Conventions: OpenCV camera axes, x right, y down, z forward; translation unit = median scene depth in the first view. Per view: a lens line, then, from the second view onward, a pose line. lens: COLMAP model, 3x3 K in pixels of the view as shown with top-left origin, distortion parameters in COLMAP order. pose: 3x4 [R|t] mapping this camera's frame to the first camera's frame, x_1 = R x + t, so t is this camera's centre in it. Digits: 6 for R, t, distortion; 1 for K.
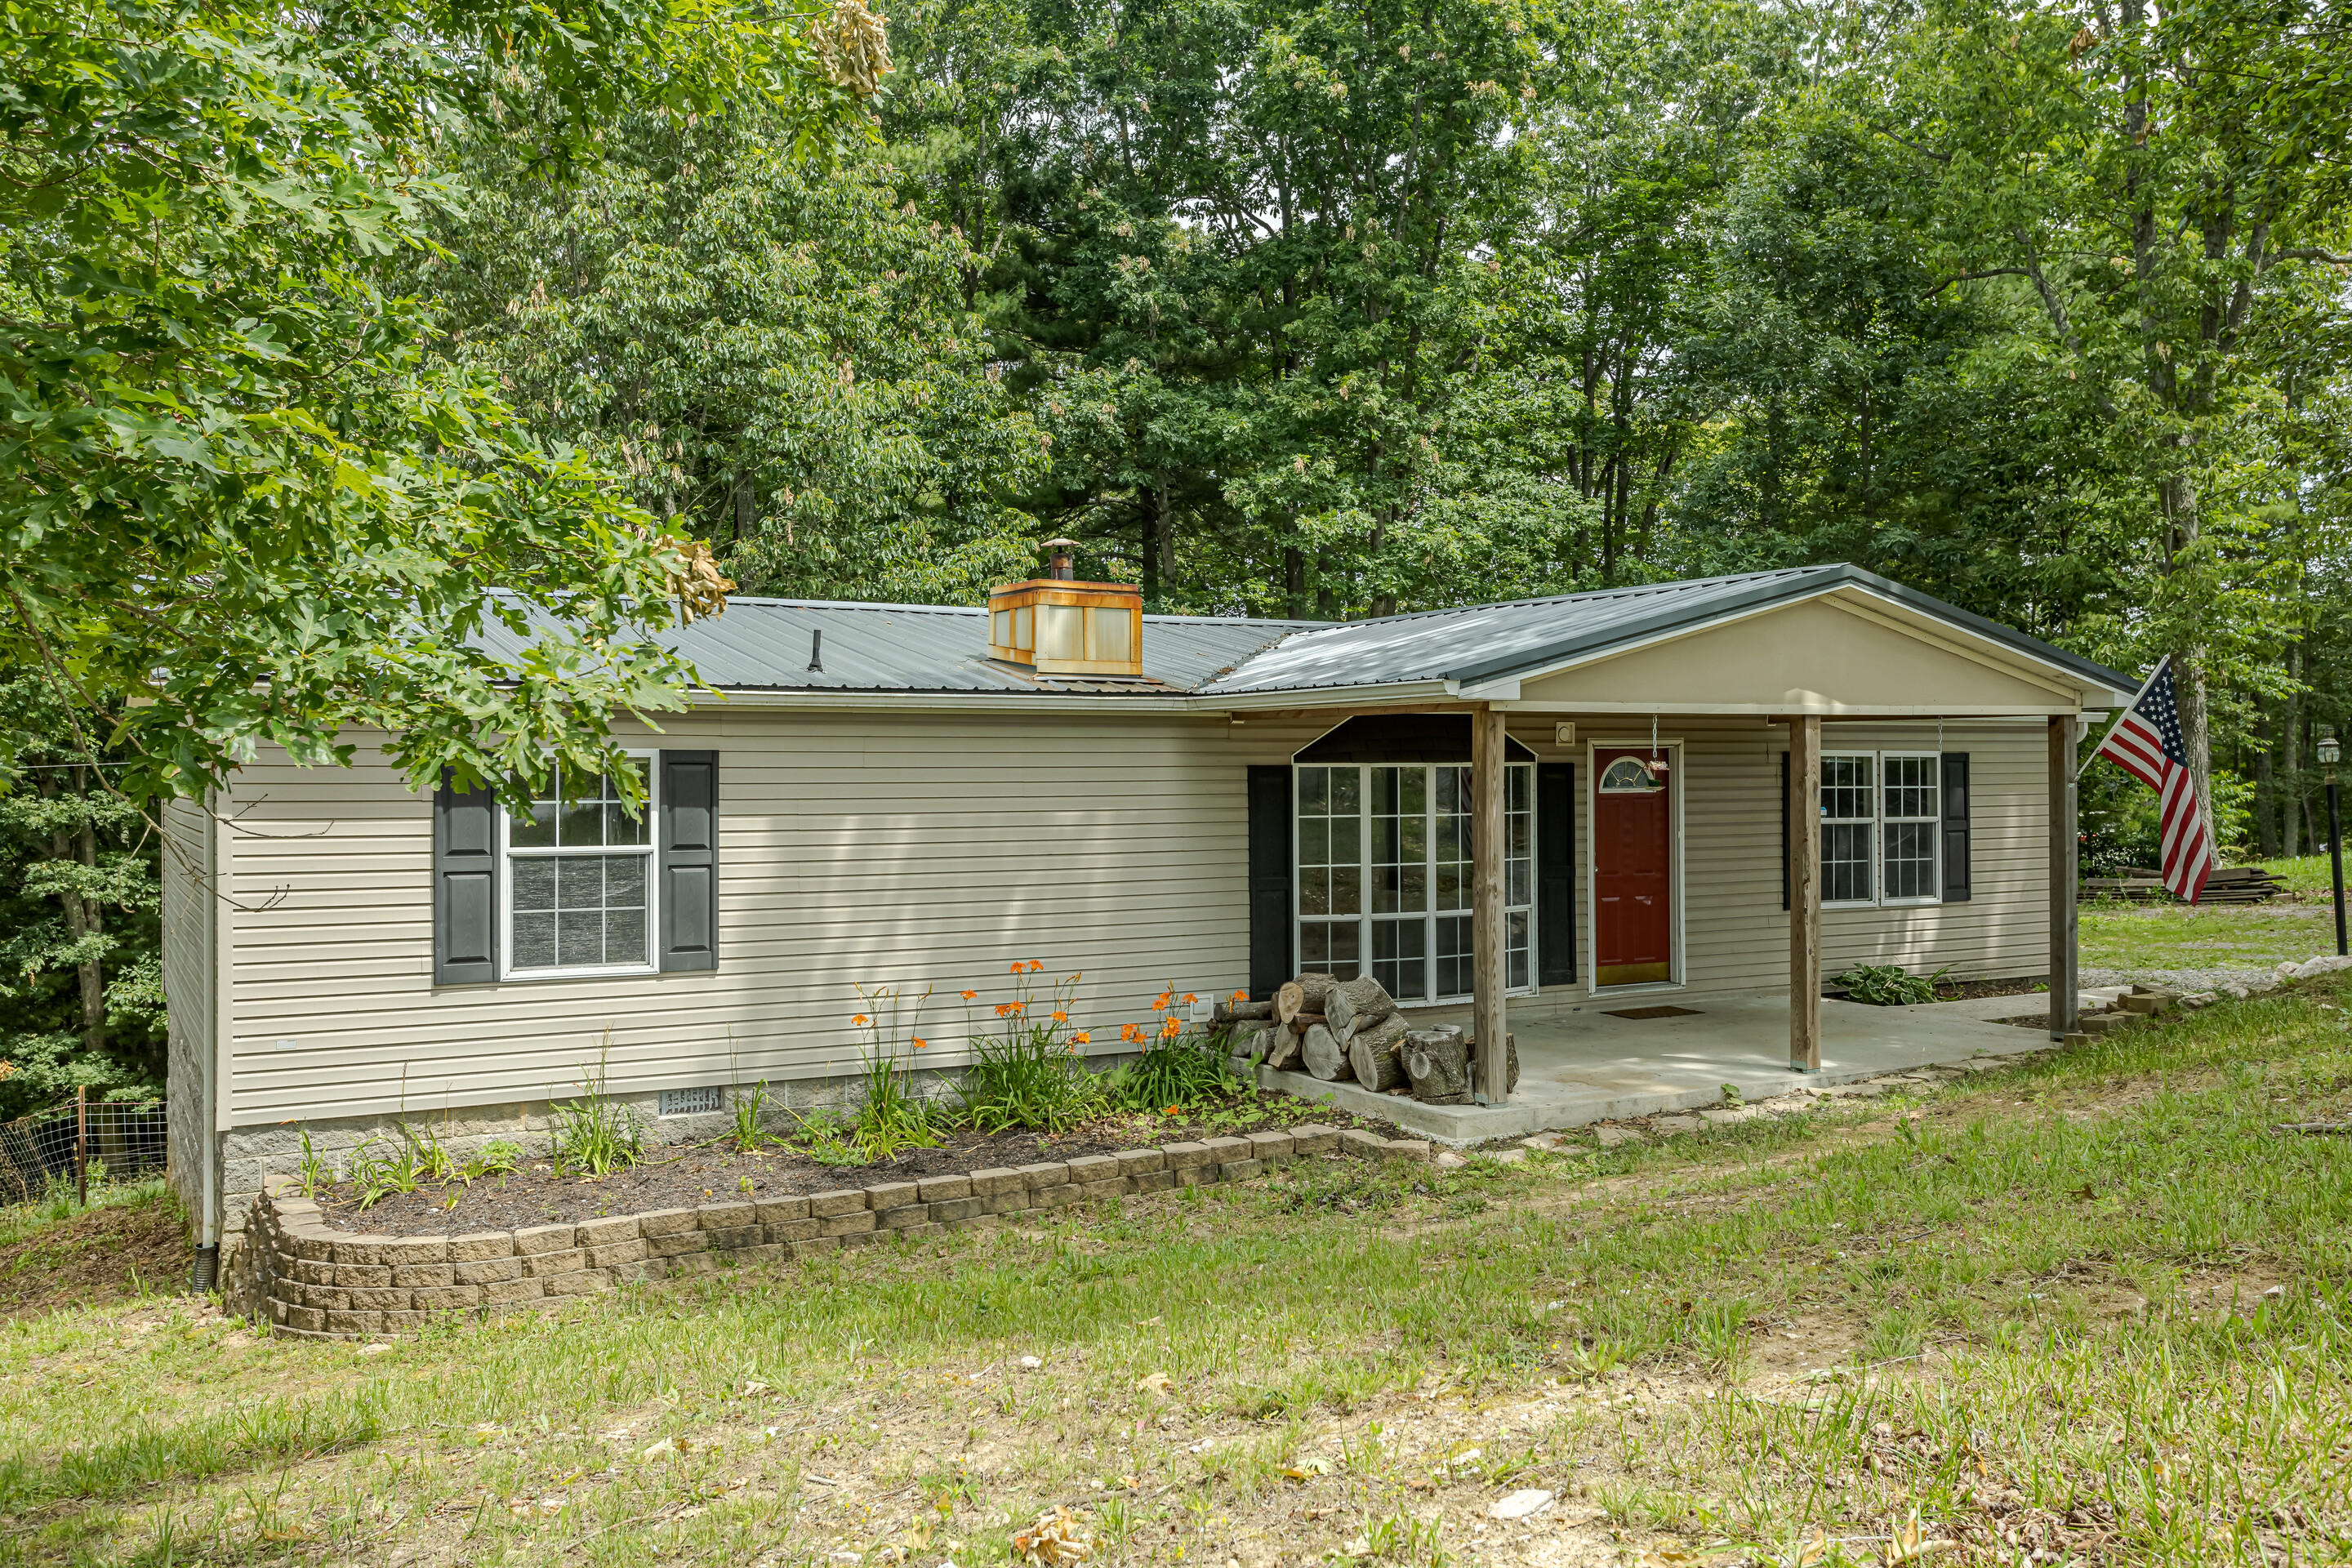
lens RADIAL K [[2011.0, 0, 1178.8], [0, 2011.0, 706.1], [0, 0, 1]] dist [-0.003739, -0.001229]
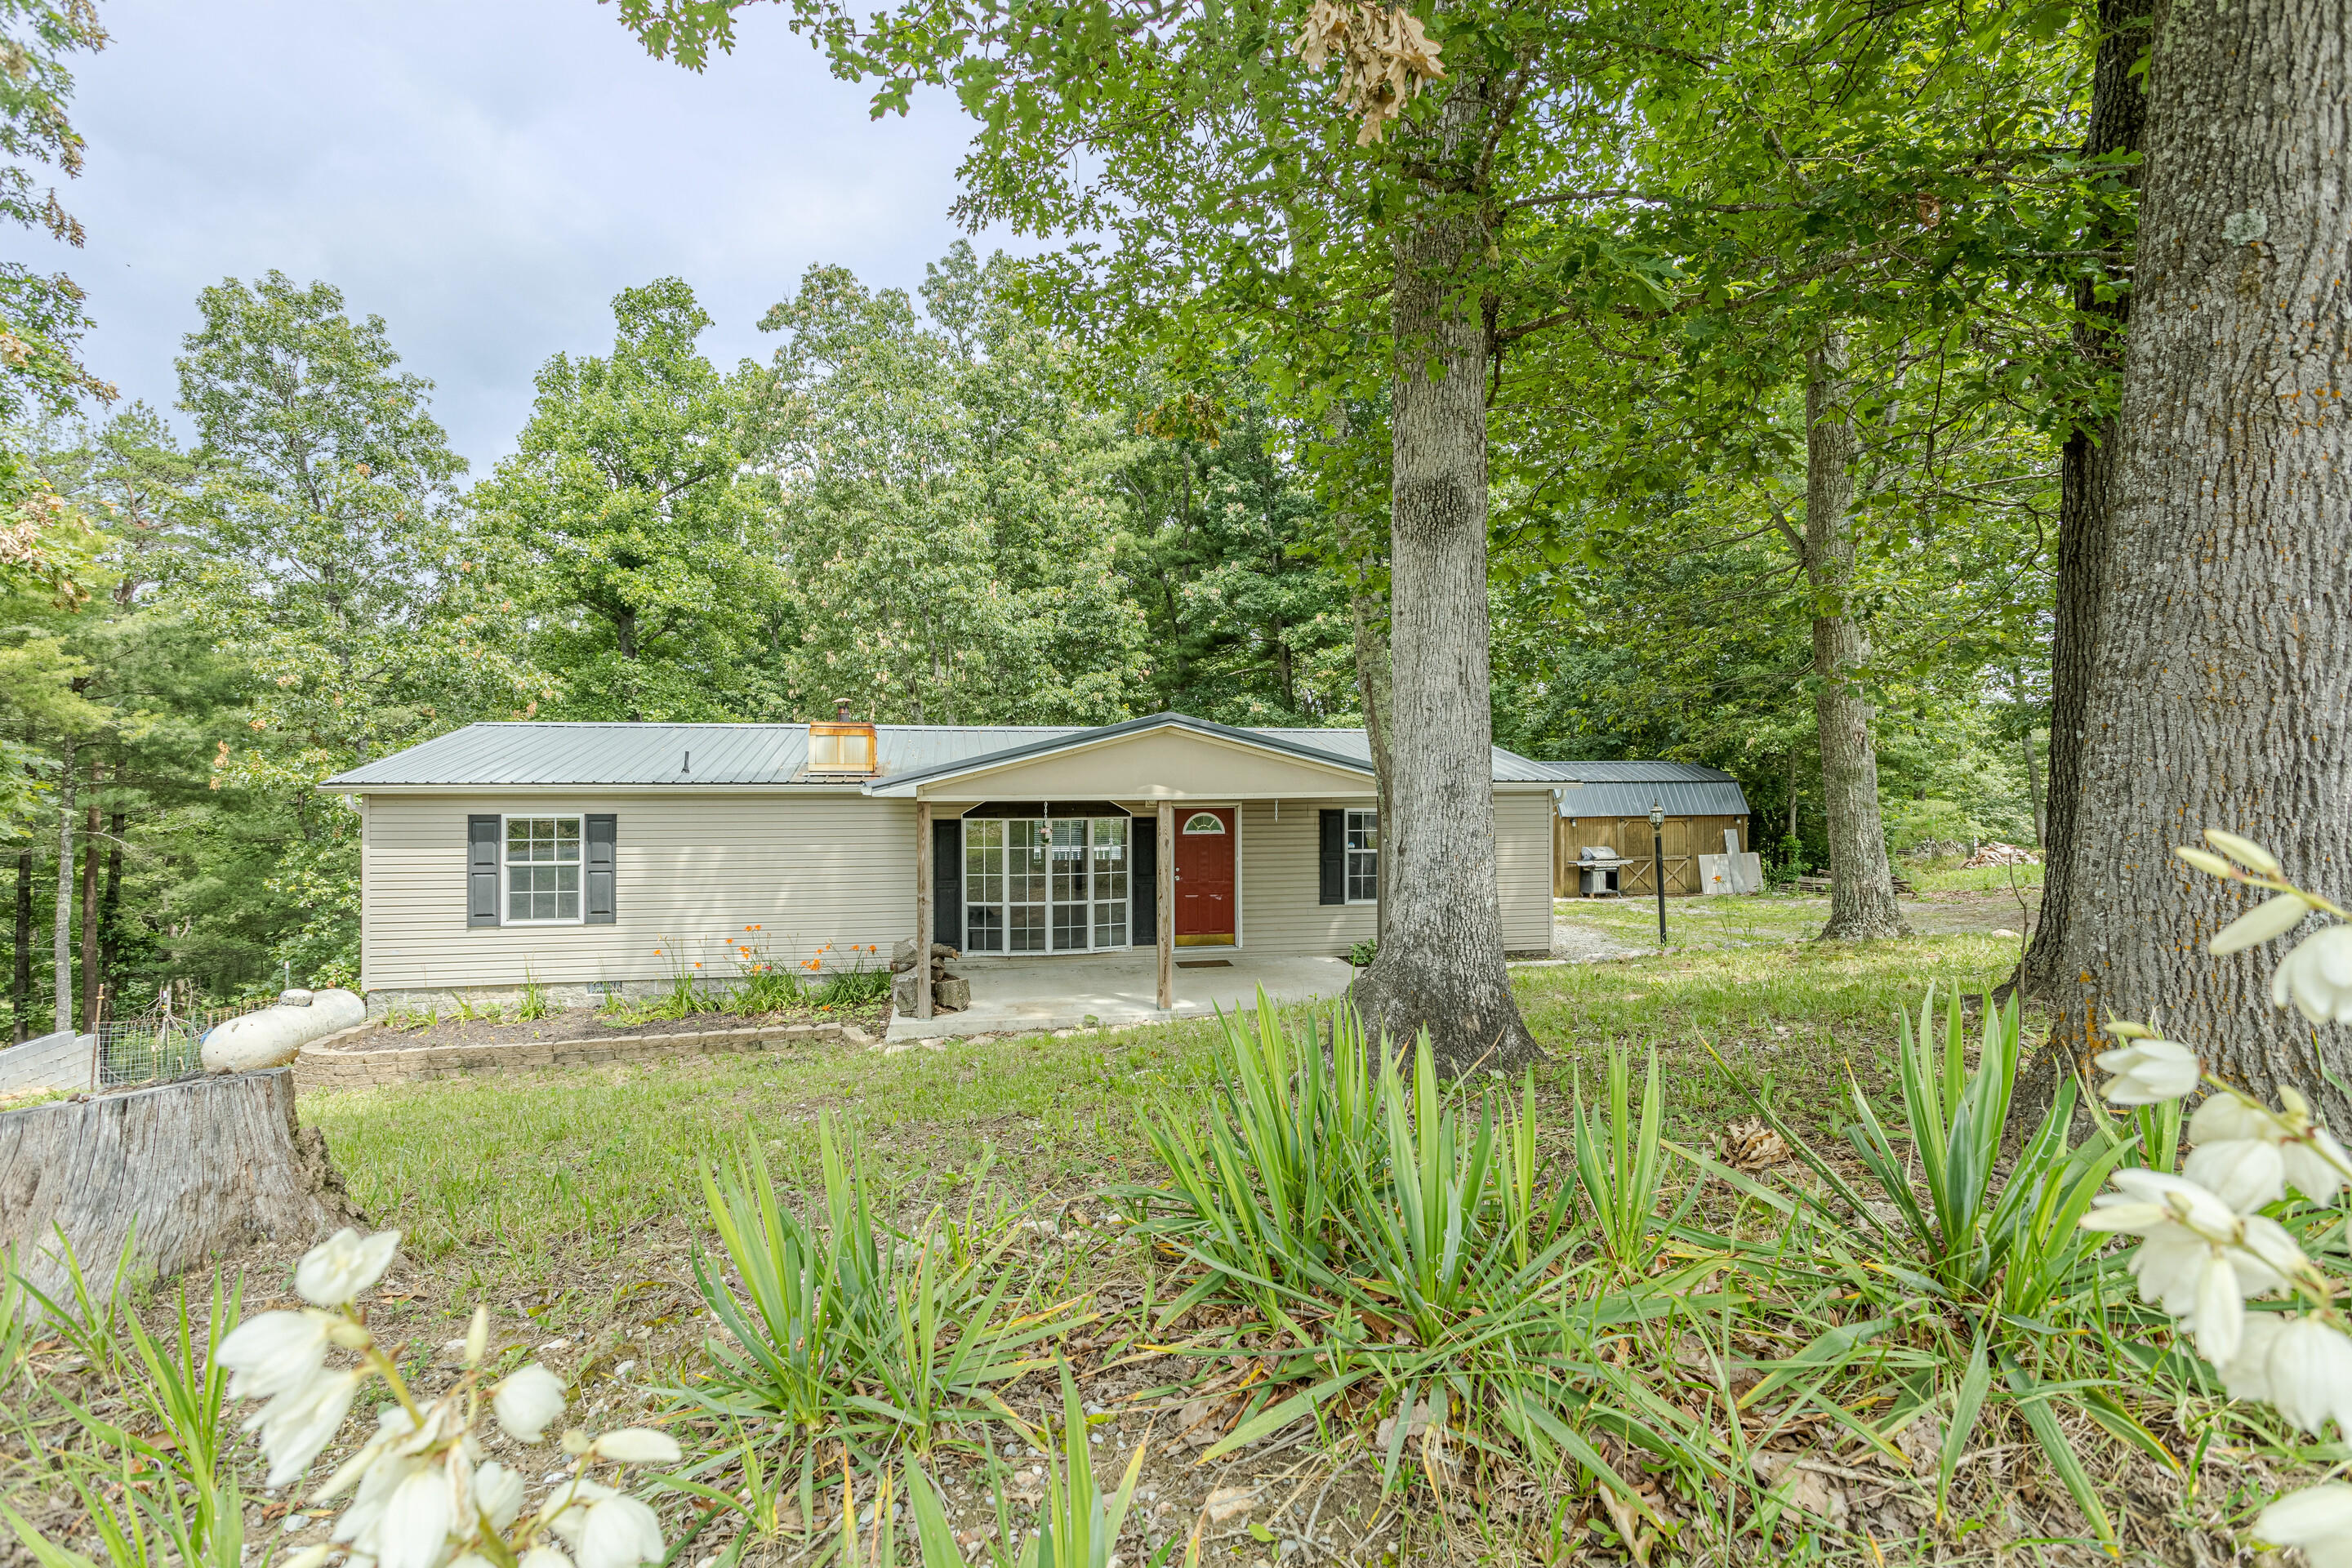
lens RADIAL K [[1128.4, 0, 1167.8], [0, 1128.4, 755.3], [0, 0, 1]] dist [-0.001623, -0.000201]
pose [[0.949616, -0.001045, -0.313413, 0.622100], [0.006116, 0.999866, 0.015198, -0.048492], [0.313355, -0.016350, 0.949495, 0.099235]]
